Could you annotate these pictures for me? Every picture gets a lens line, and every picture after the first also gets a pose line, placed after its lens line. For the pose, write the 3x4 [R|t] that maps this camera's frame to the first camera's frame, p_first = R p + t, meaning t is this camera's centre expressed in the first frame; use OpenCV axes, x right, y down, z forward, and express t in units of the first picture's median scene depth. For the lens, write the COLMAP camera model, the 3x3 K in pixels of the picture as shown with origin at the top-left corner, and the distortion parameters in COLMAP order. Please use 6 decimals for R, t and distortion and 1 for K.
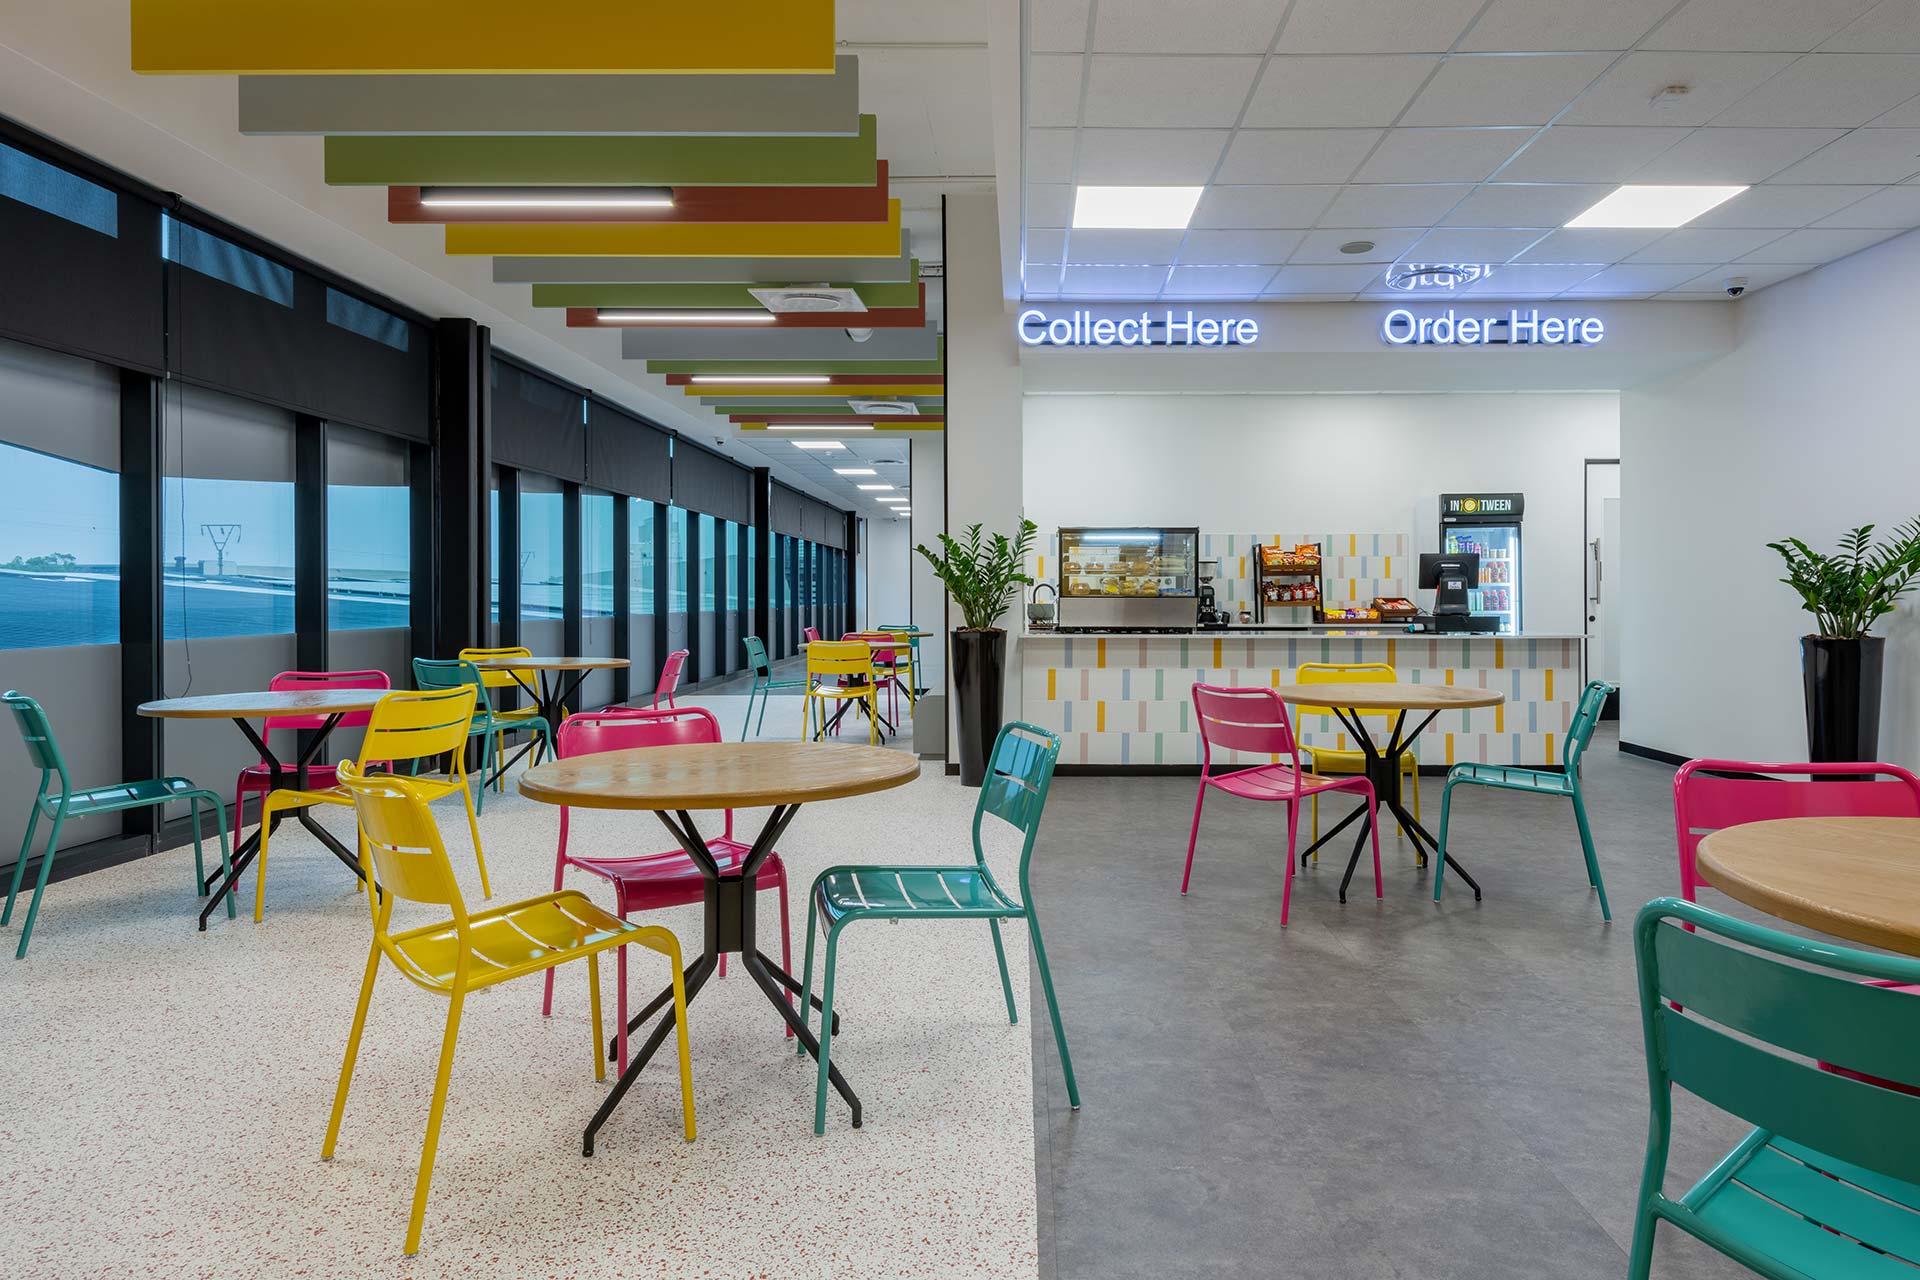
lens RADIAL K [[1139.0, 0, 967.3], [0, 1139.0, 627.4], [0, 0, 1]] dist [0.013705, -0.004156]
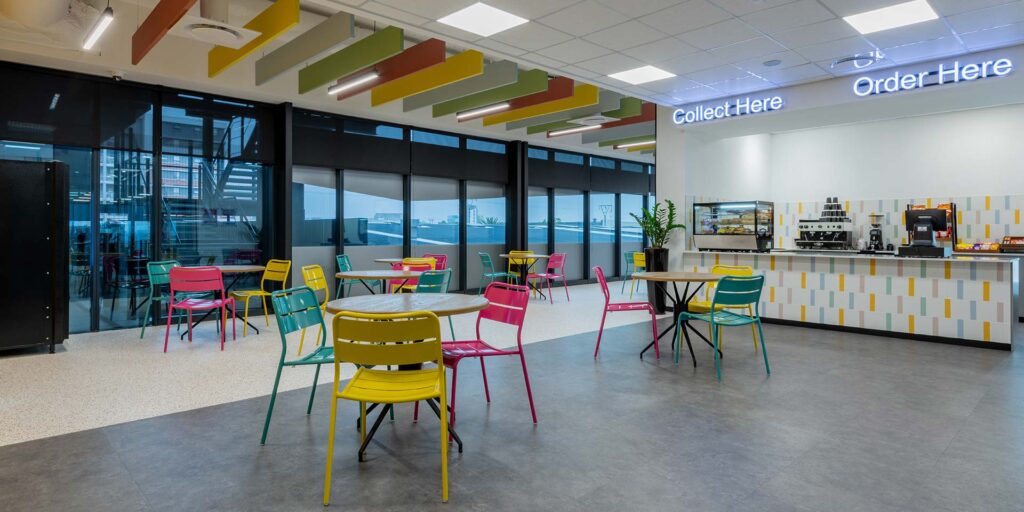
lens RADIAL K [[549.0, 0, 505.5], [0, 549.0, 249.9], [0, 0, 1]] dist [-0.016826, -0.000800]
pose [[0.686982, 0.024477, -0.726262, 0.600910], [-0.023864, 0.999653, 0.011117, 0.000438], [0.726283, 0.009694, 0.687328, -0.005952]]
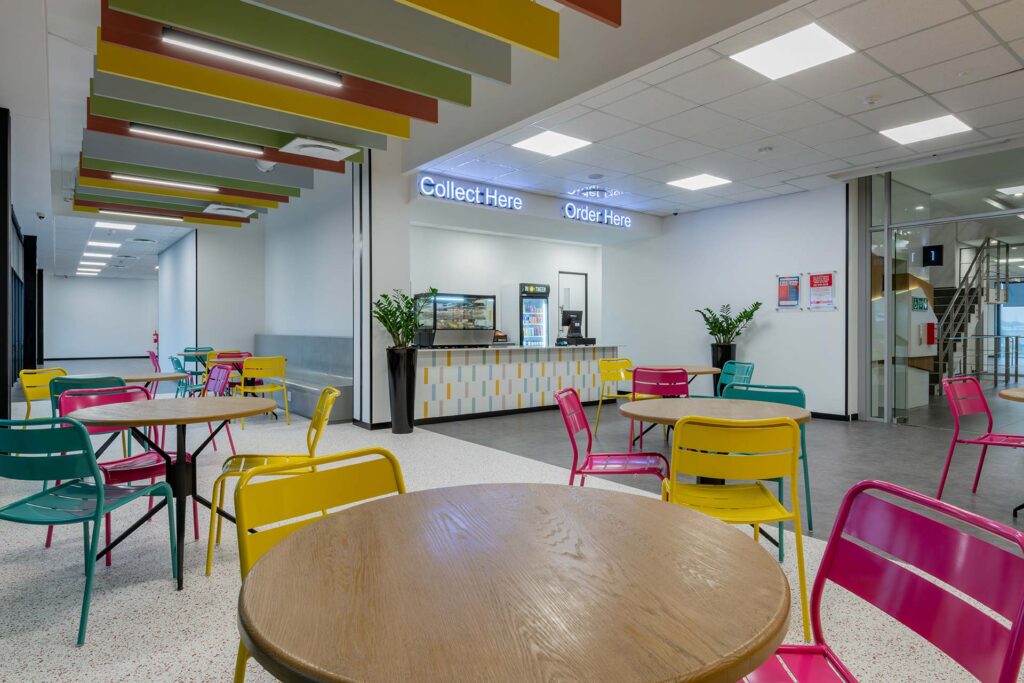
lens RADIAL K [[607.5, 0, 509.7], [0, 607.5, 339.9], [0, 0, 1]] dist [0.013705, -0.004156]
pose [[0.775957, -0.009879, 0.630709, -0.457404], [0.016797, 0.999846, -0.005004, -0.002099], [-0.630562, 0.014477, 0.776004, 0.136708]]
